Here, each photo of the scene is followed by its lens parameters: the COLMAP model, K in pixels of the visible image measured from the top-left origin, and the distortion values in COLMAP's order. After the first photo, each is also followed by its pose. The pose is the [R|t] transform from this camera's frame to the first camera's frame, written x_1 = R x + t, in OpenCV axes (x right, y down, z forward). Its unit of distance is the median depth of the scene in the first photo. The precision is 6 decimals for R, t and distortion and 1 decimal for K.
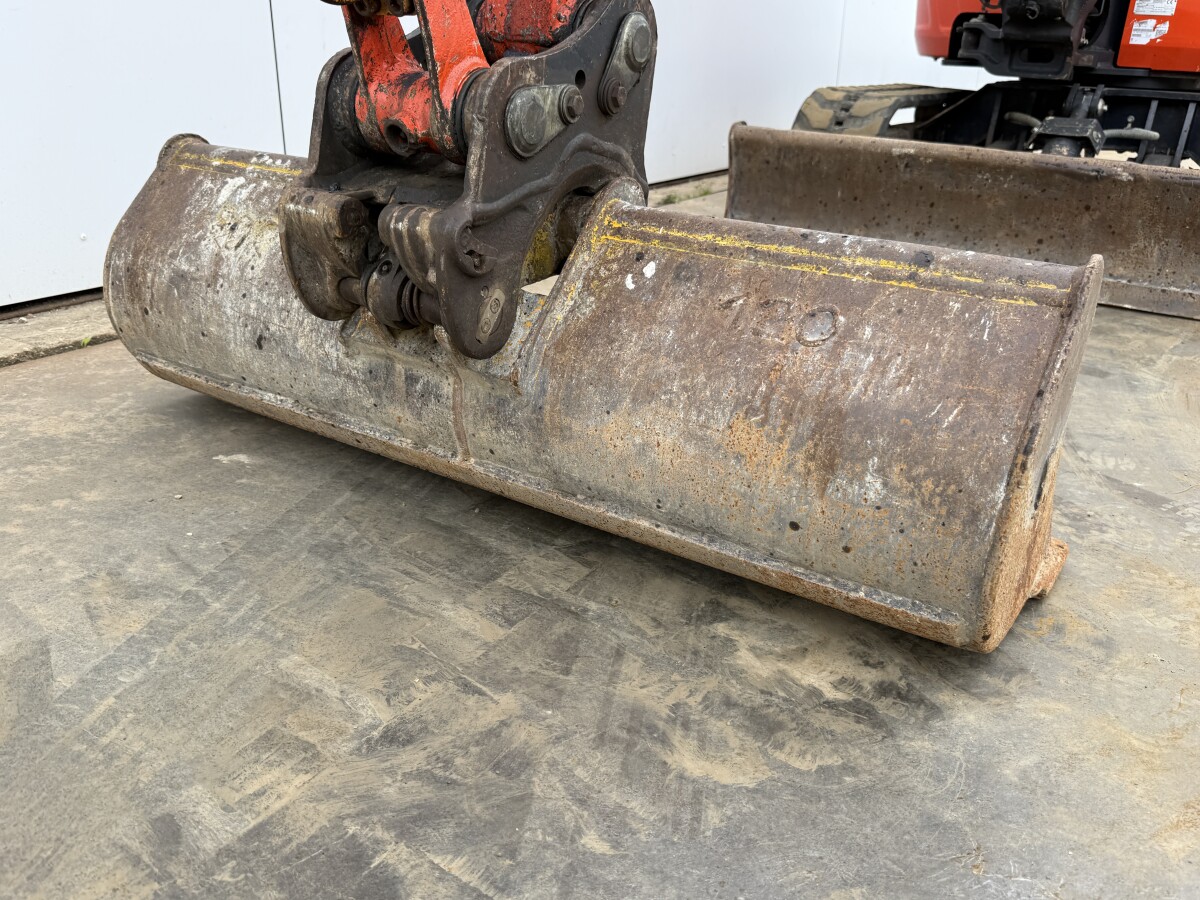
lens RADIAL K [[973.4, 0, 605.8], [0, 973.4, 454.7], [0, 0, 1]] dist [-0.000726, -0.001612]
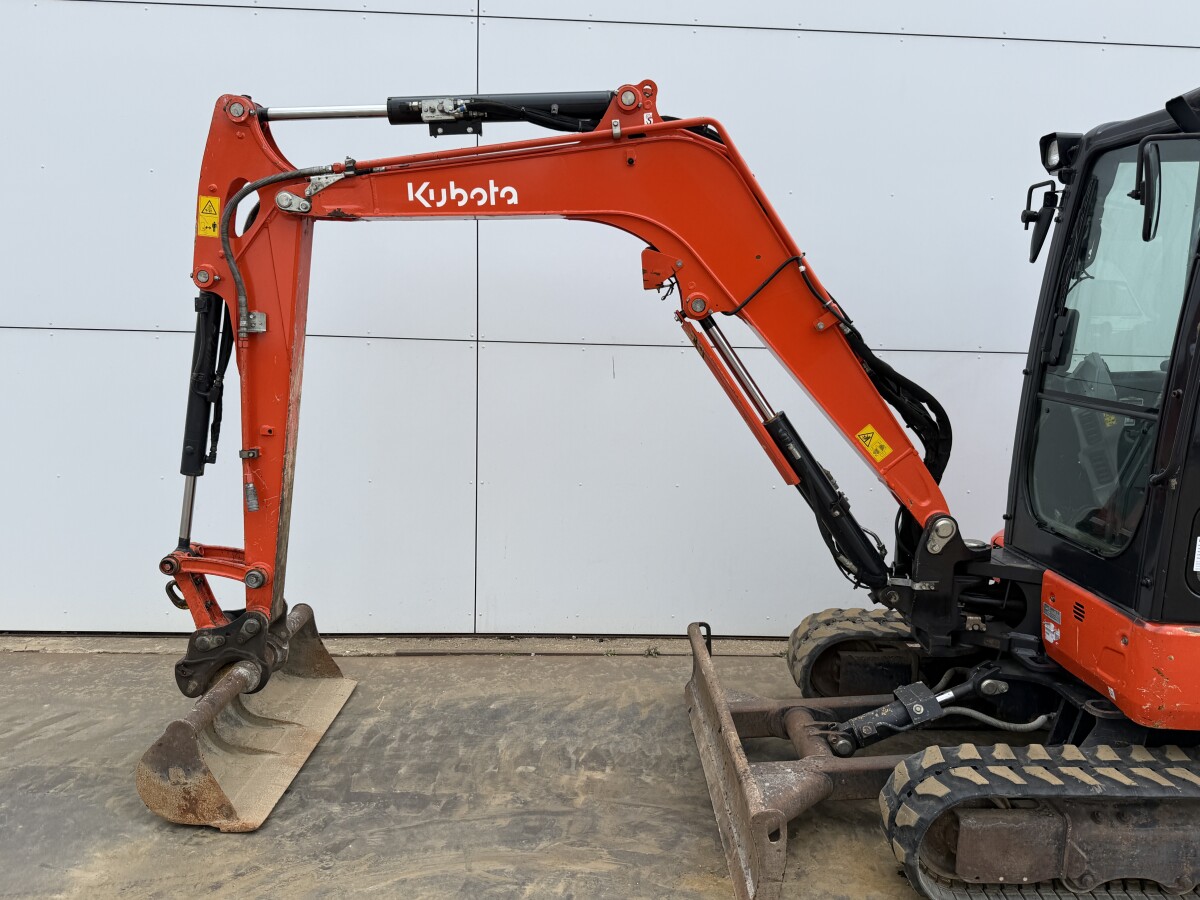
lens RADIAL K [[926.9, 0, 599.9], [0, 926.9, 459.0], [0, 0, 1]] dist [0.087146, -0.149934]
pose [[0.542450, 0.103629, -0.833672, 1.494770], [-0.327317, 0.940012, -0.096129, -0.462649], [0.773700, 0.325020, 0.543829, -0.028790]]
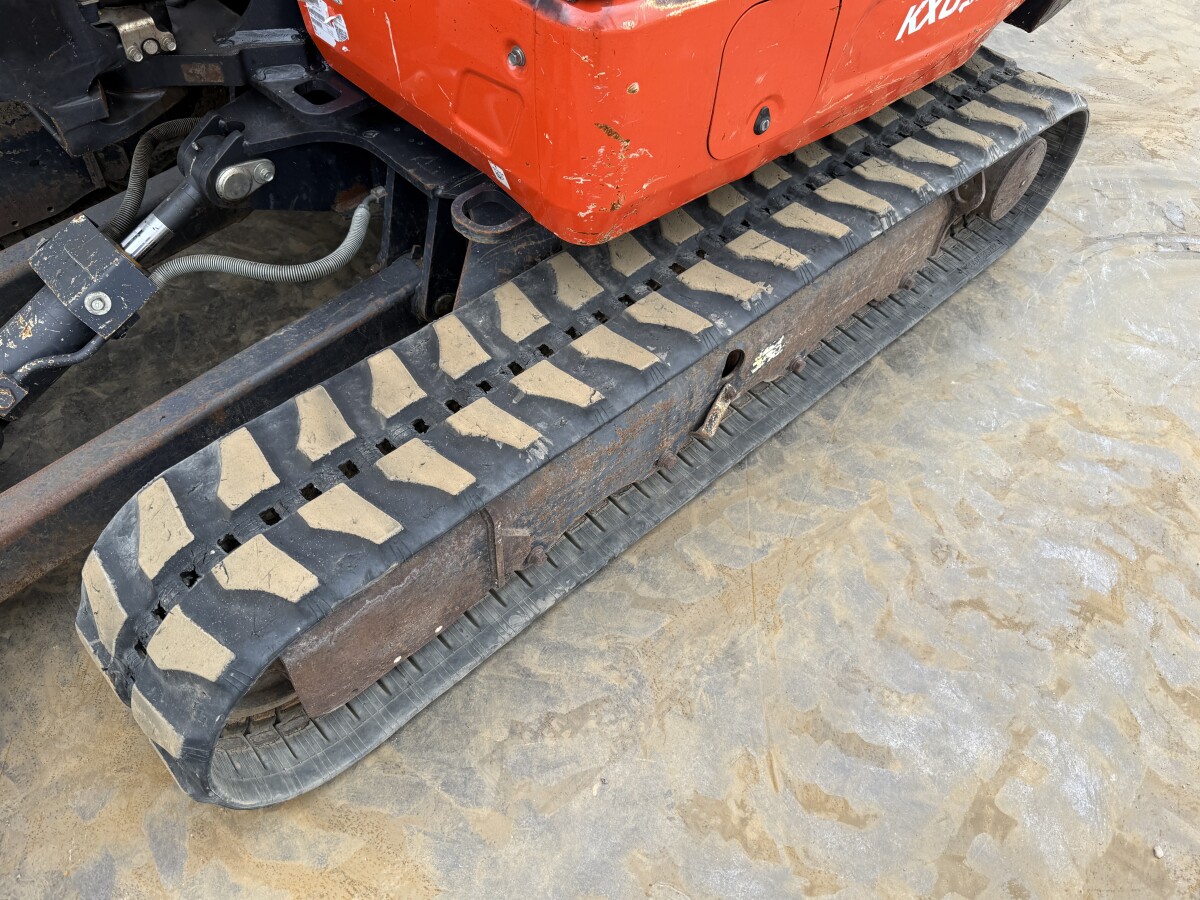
lens RADIAL K [[943.1, 0, 597.4], [0, 943.1, 450.3], [0, 0, 1]] dist [0.079438, -0.140444]
pose [[0.967124, 0.196975, -0.160850, 1.034496], [-0.102506, 0.880791, 0.462277, -0.627259], [0.232732, -0.430591, 0.872025, 0.742280]]
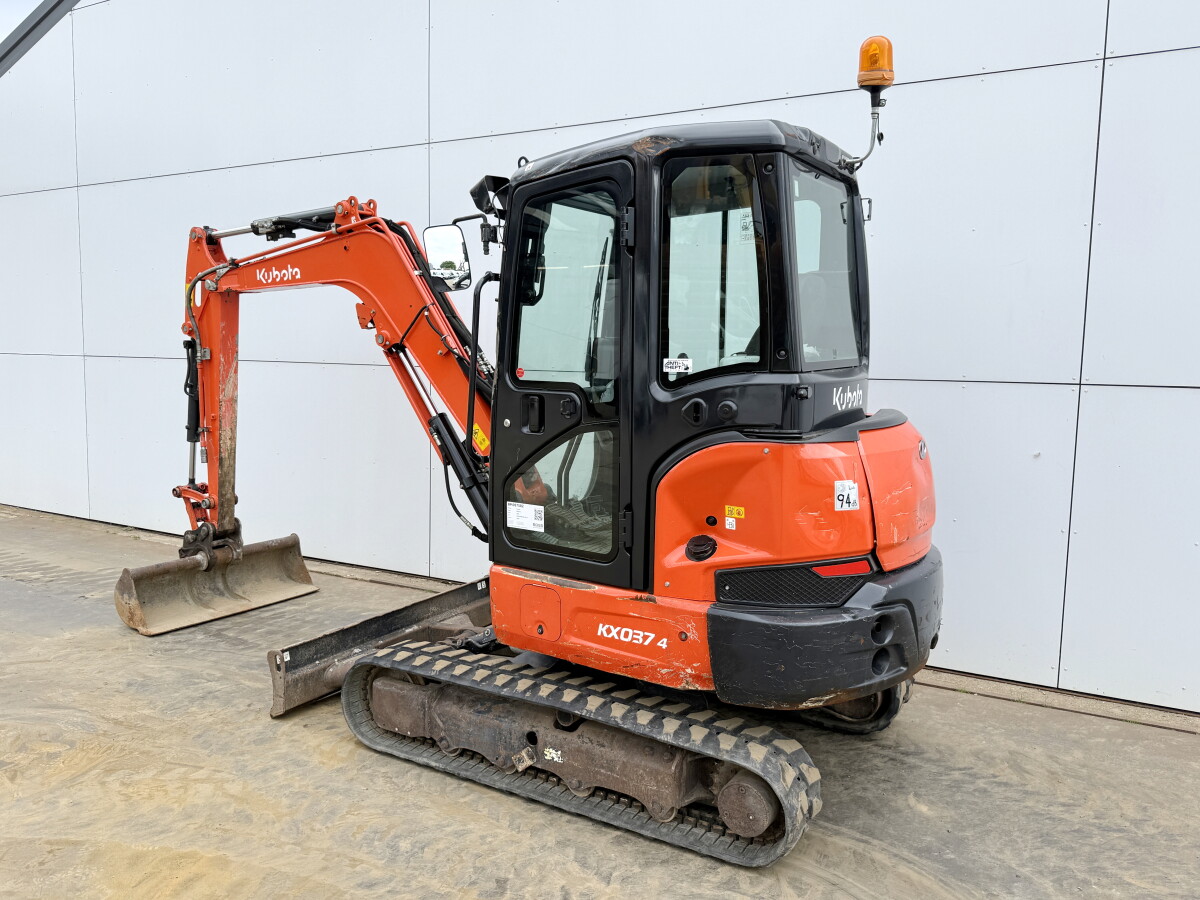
lens RADIAL K [[923.2, 0, 600.2], [0, 923.2, 454.7], [0, 0, 1]] dist [0.123864, -0.235290]
pose [[-0.000891, 0.078893, -0.996883, 2.477571], [-0.393246, 0.916540, 0.072886, -0.961356], [0.919433, 0.392085, 0.030208, 1.240455]]
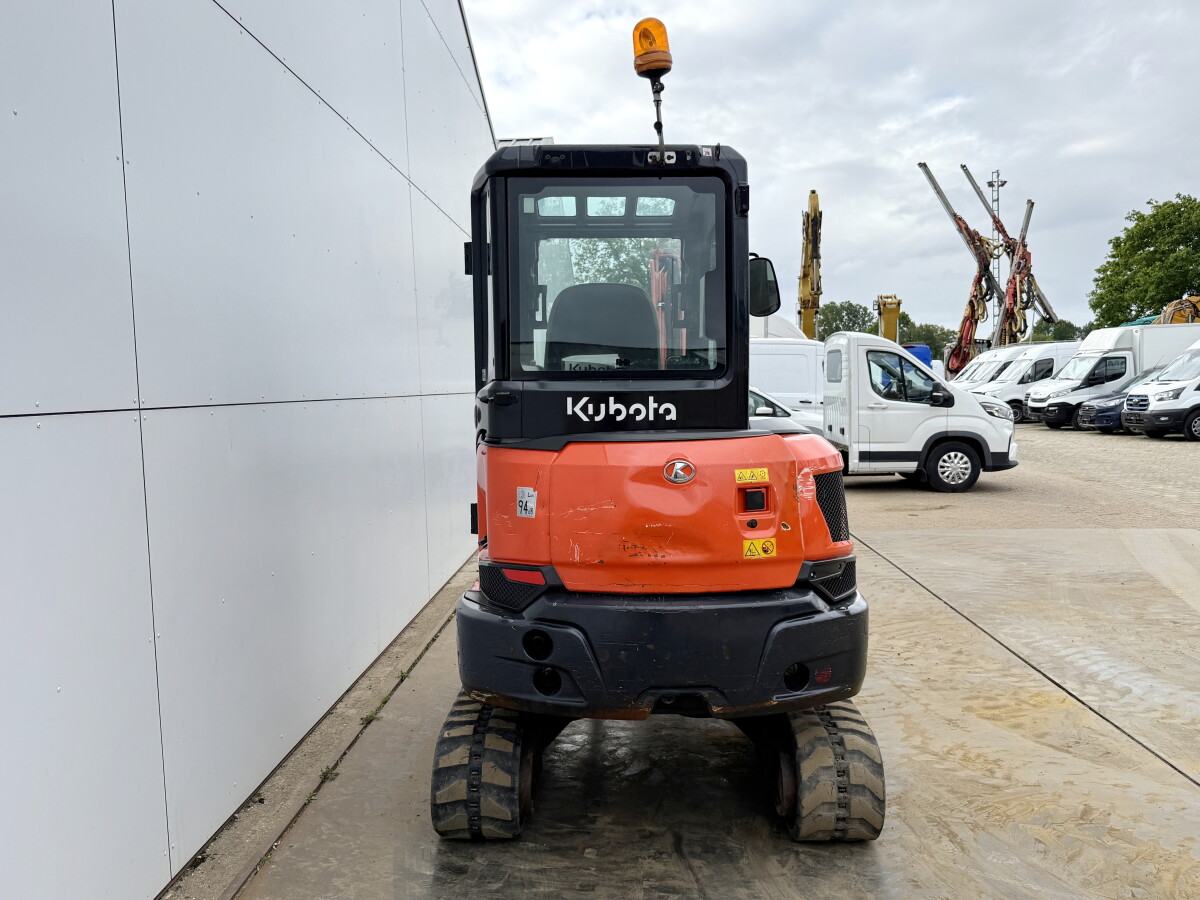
lens RADIAL K [[991.3, 0, 600.0], [0, 991.3, 450.0], [0, 0, 1]] dist [0.089216, -0.177311]
pose [[0.876326, -0.081035, 0.474854, -0.403776], [0.225944, 0.939736, -0.256603, -0.277875], [-0.425443, 0.332158, 0.841825, -0.593571]]
